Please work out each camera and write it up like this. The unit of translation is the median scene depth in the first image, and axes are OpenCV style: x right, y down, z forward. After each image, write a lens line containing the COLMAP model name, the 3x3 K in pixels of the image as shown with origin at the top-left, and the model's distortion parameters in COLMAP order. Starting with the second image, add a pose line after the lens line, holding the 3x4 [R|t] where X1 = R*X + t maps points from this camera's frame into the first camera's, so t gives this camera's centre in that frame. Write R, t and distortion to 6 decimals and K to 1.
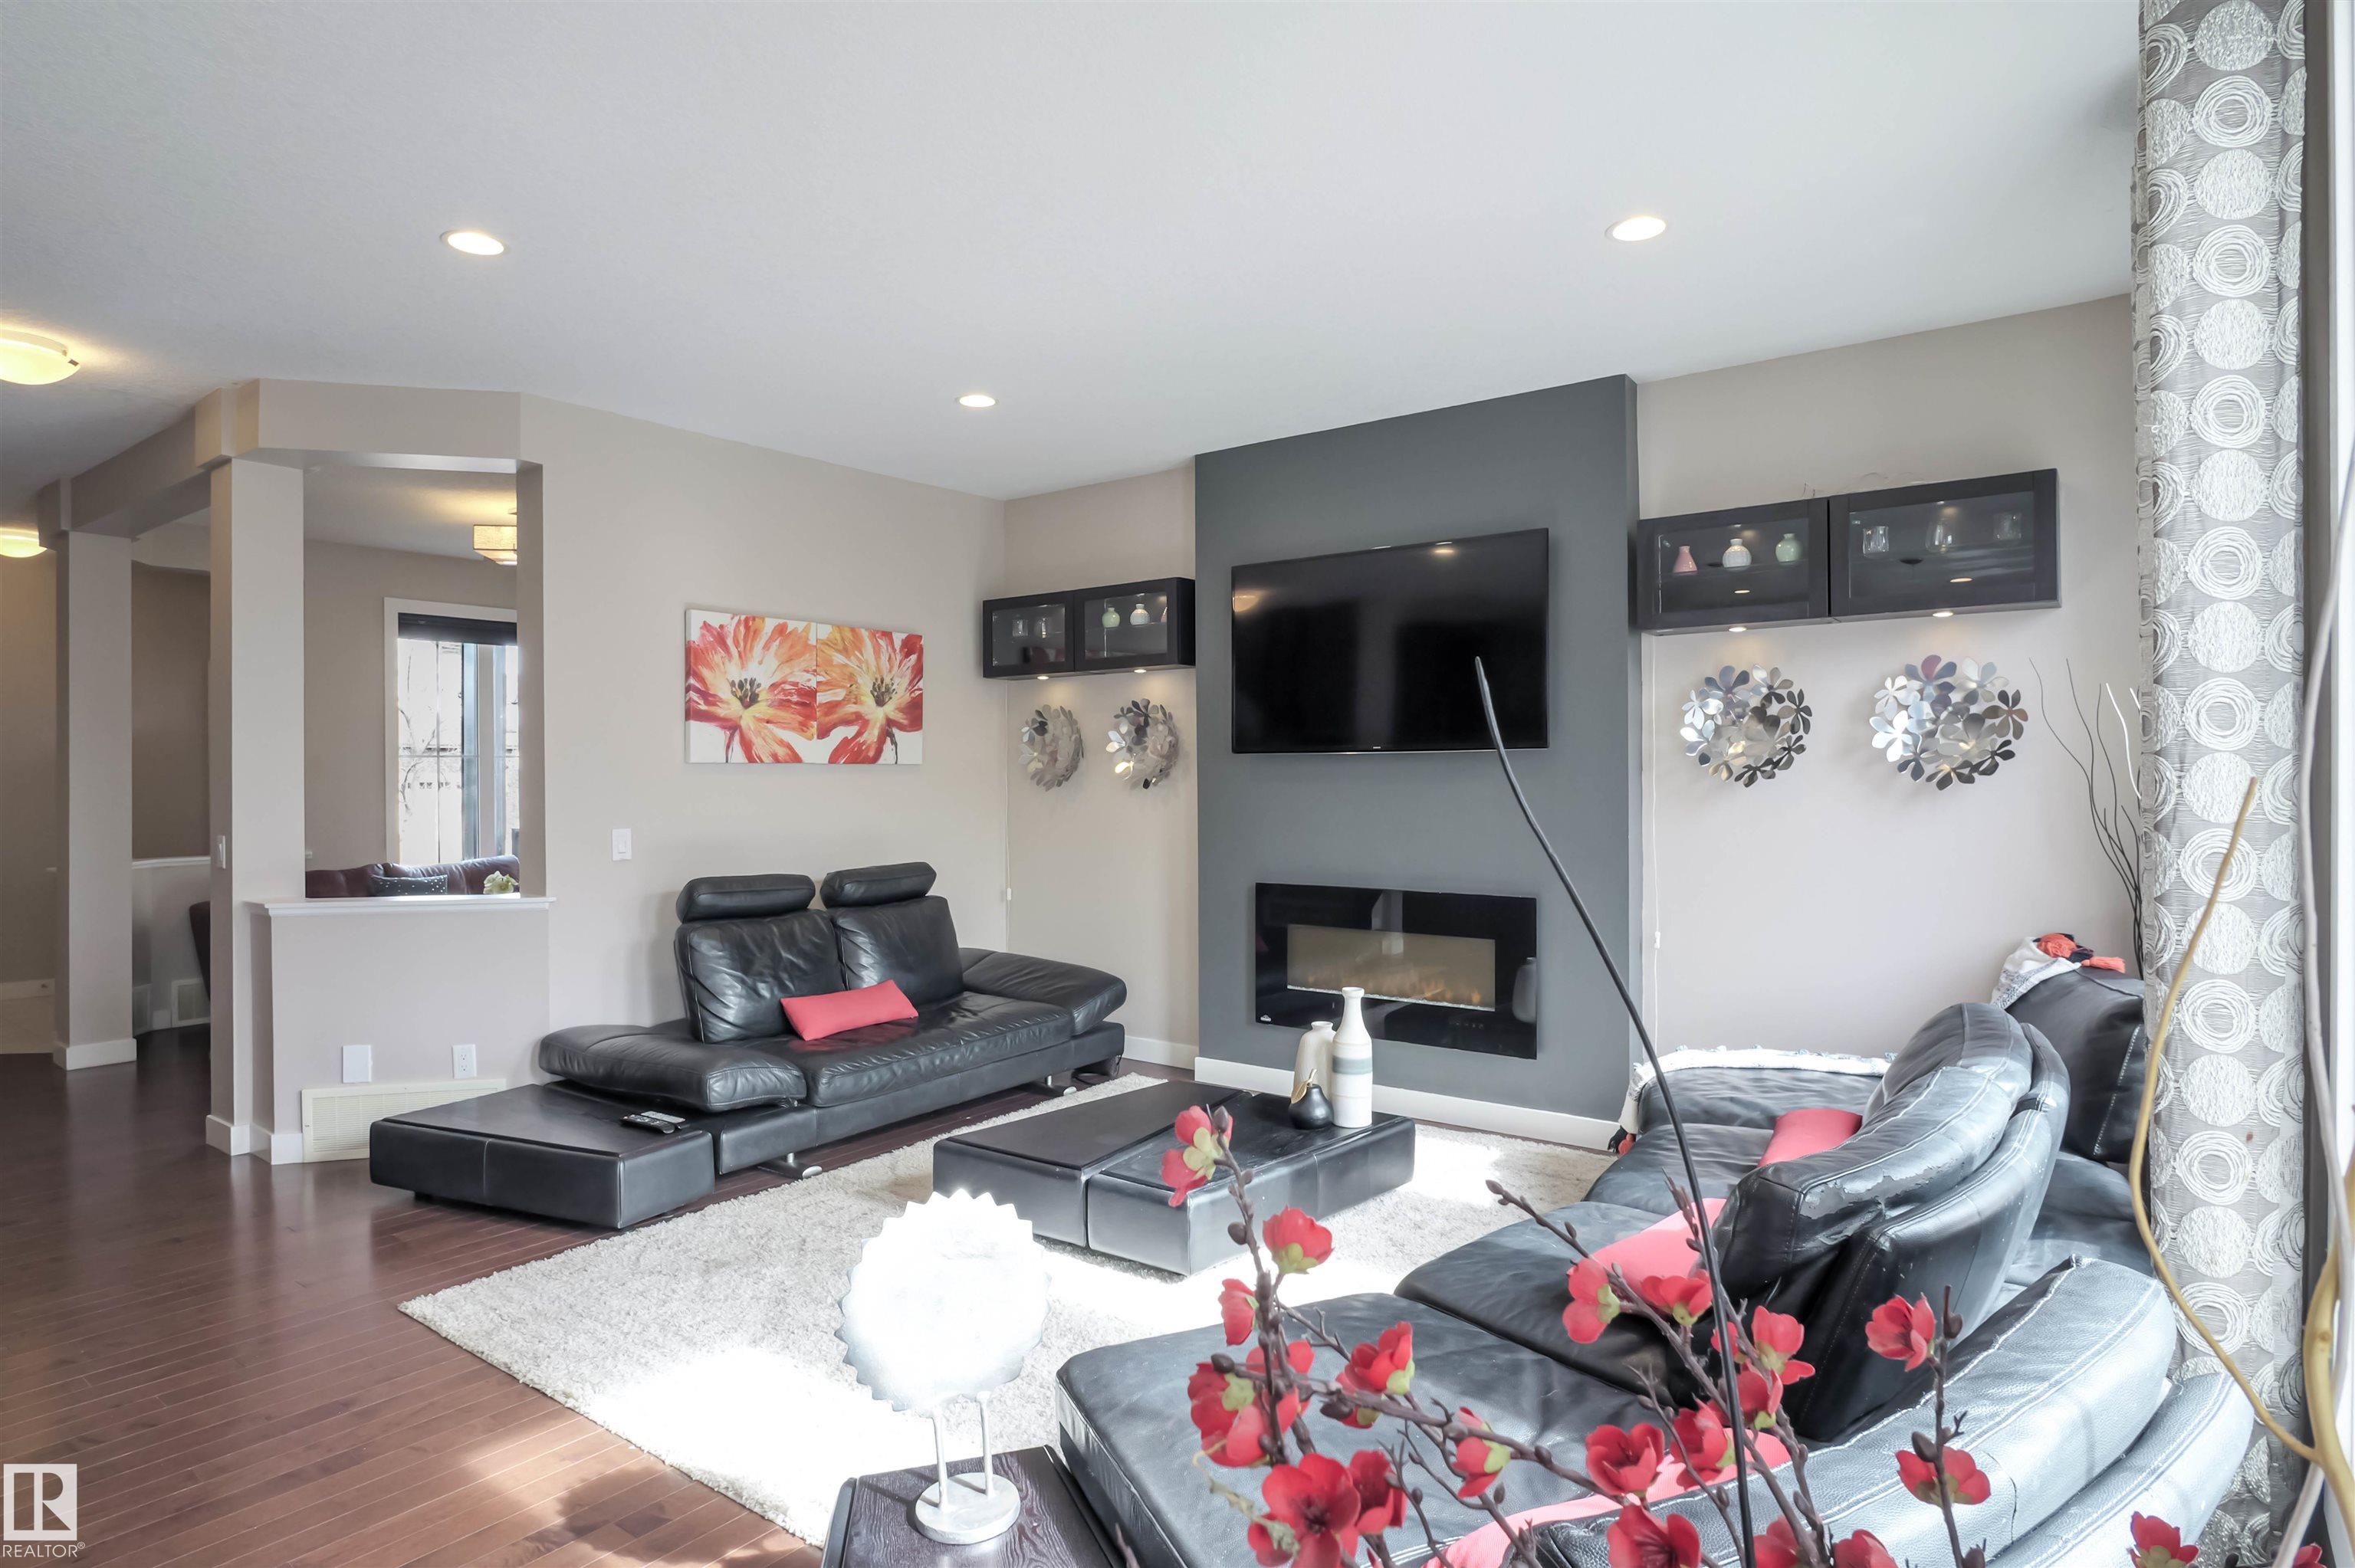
lens RADIAL K [[1285.5, 0, 1177.5], [0, 1285.5, 784.0], [0, 0, 1]] dist [-0.004199, 0.000702]
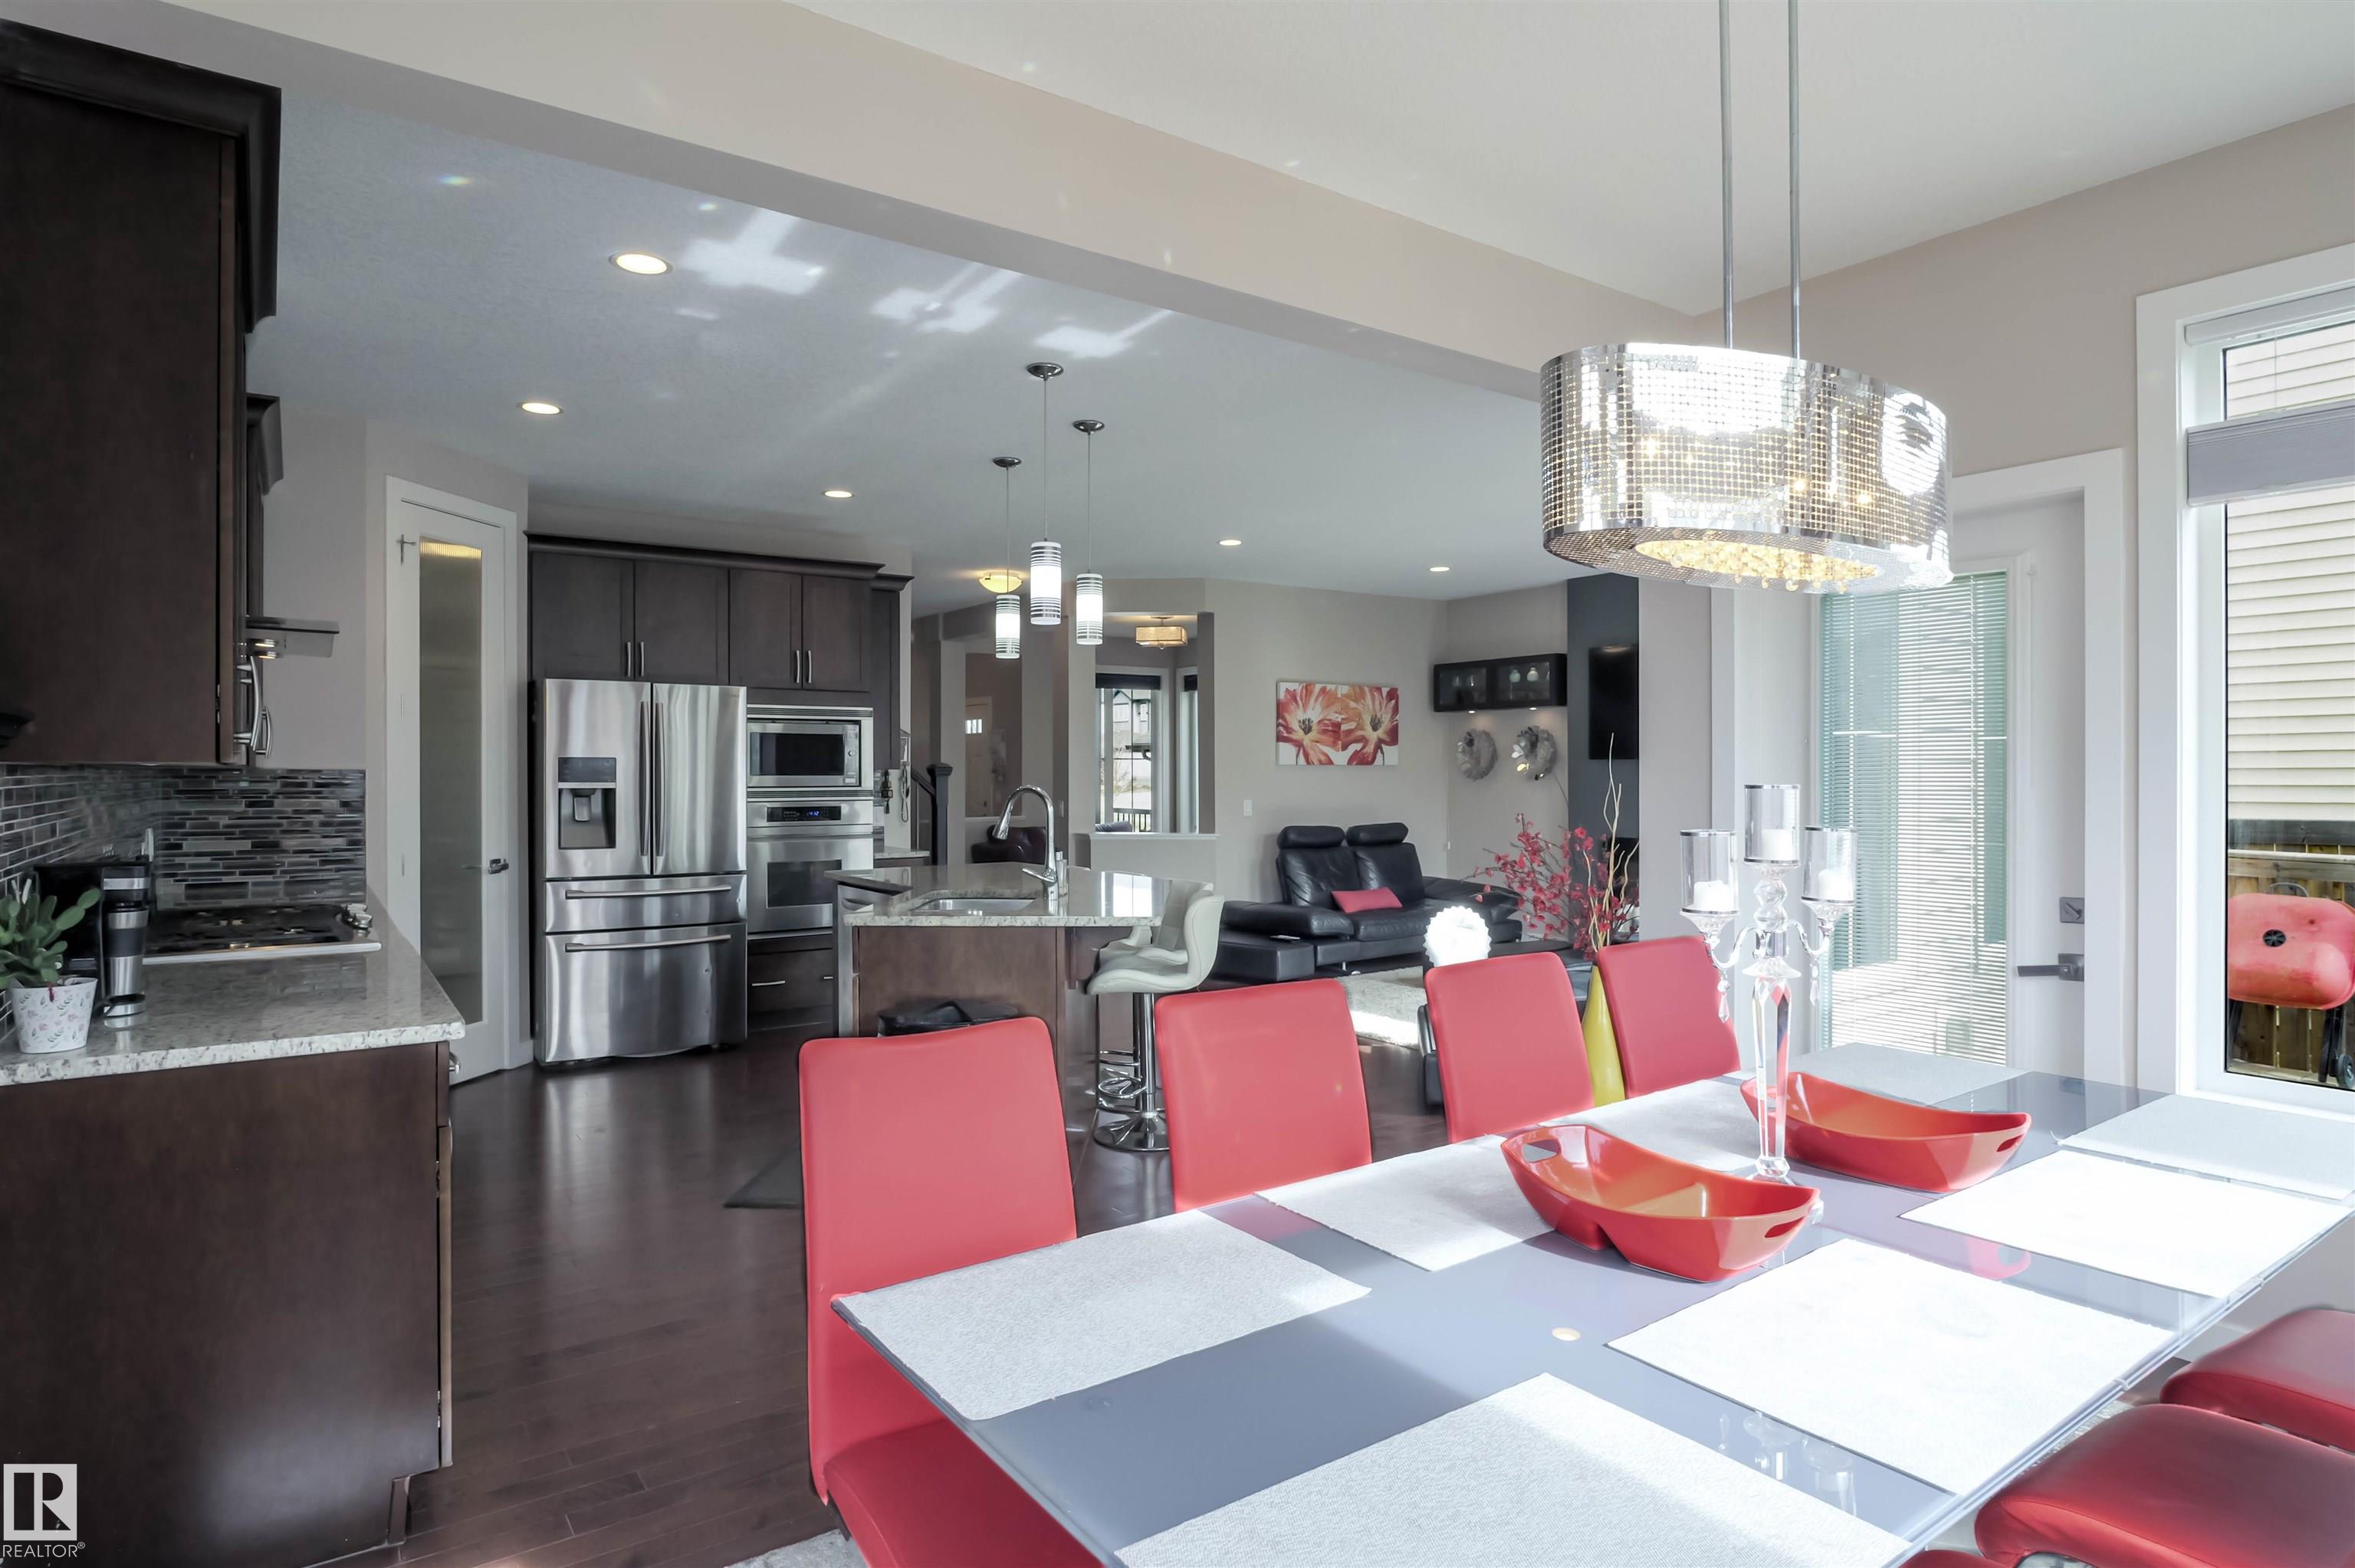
lens RADIAL K [[1285.5, 0, 1177.5], [0, 1285.5, 784.0], [0, 0, 1]] dist [-0.004199, 0.000702]
pose [[0.952069, 0.005536, -0.305832, 0.044762], [-0.003990, 0.999976, 0.005680, 0.000872], [0.305856, -0.004188, 0.952069, -0.763052]]
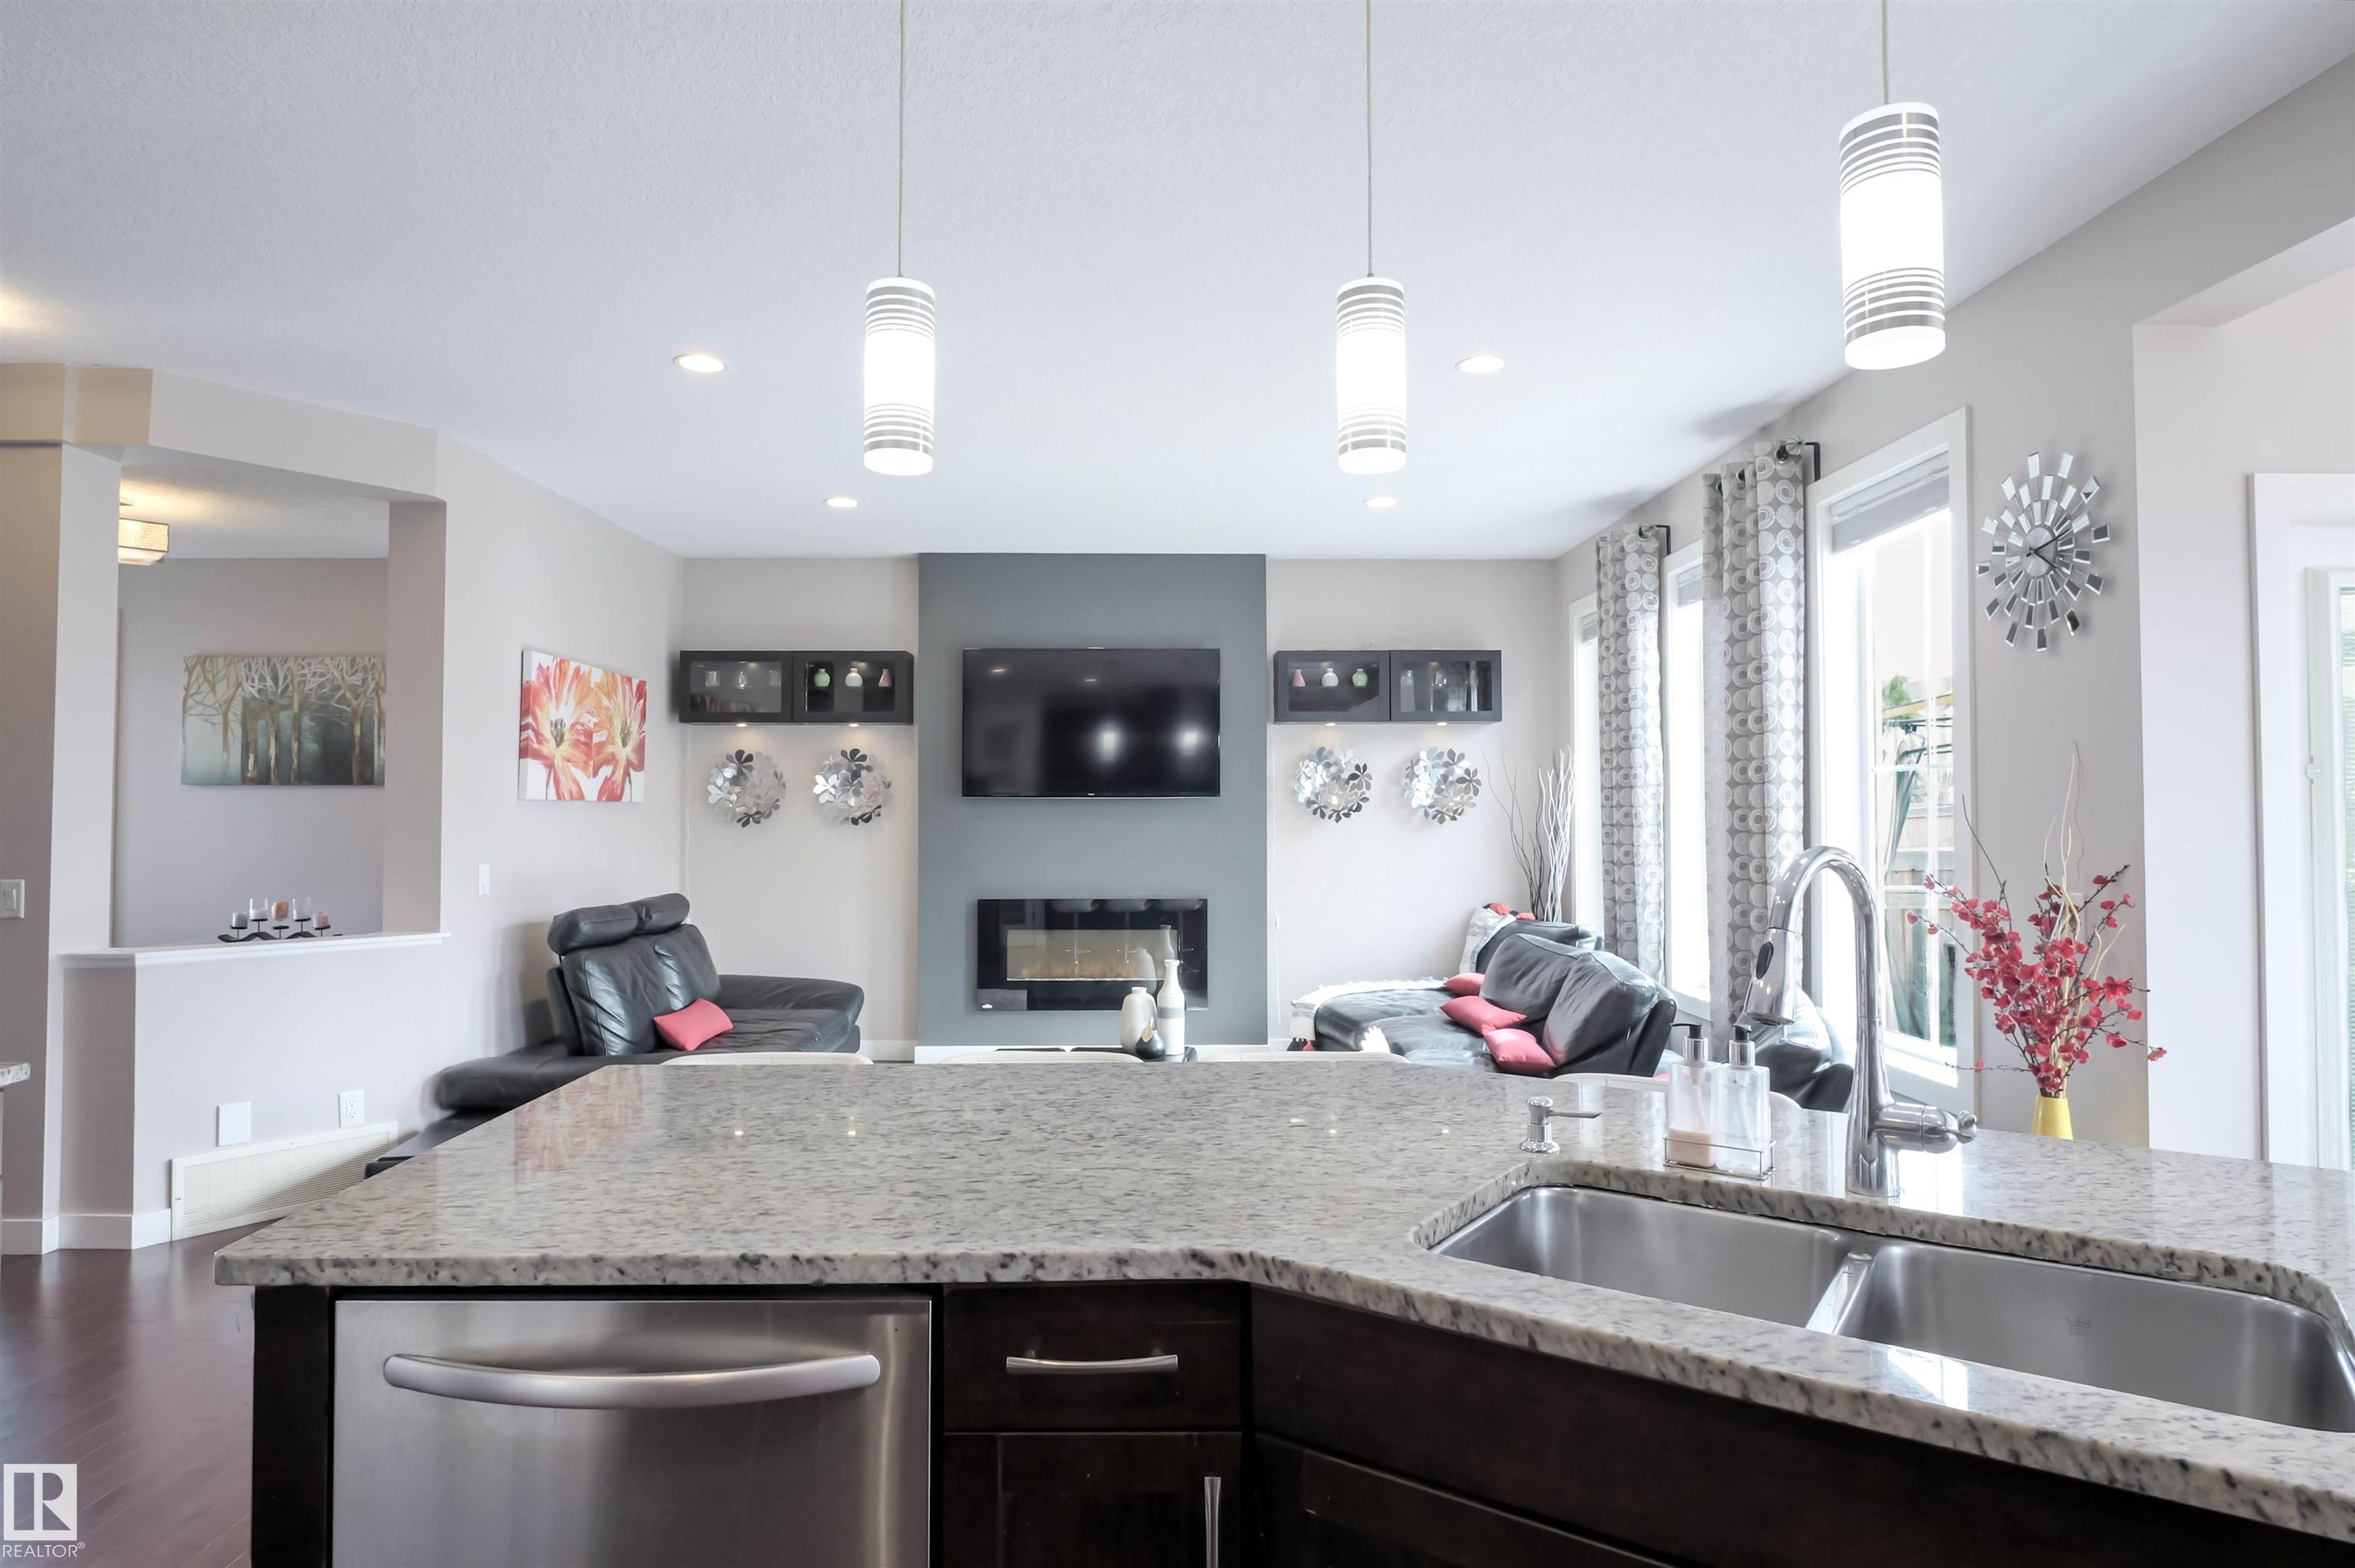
lens RADIAL K [[1285.5, 0, 1177.5], [0, 1285.5, 784.0], [0, 0, 1]] dist [-0.004199, 0.000702]
pose [[0.789902, 0.019020, 0.612939, -0.564482], [0.000888, 0.999482, -0.032159, 0.004414], [-0.613233, 0.025947, 0.789476, -0.121228]]
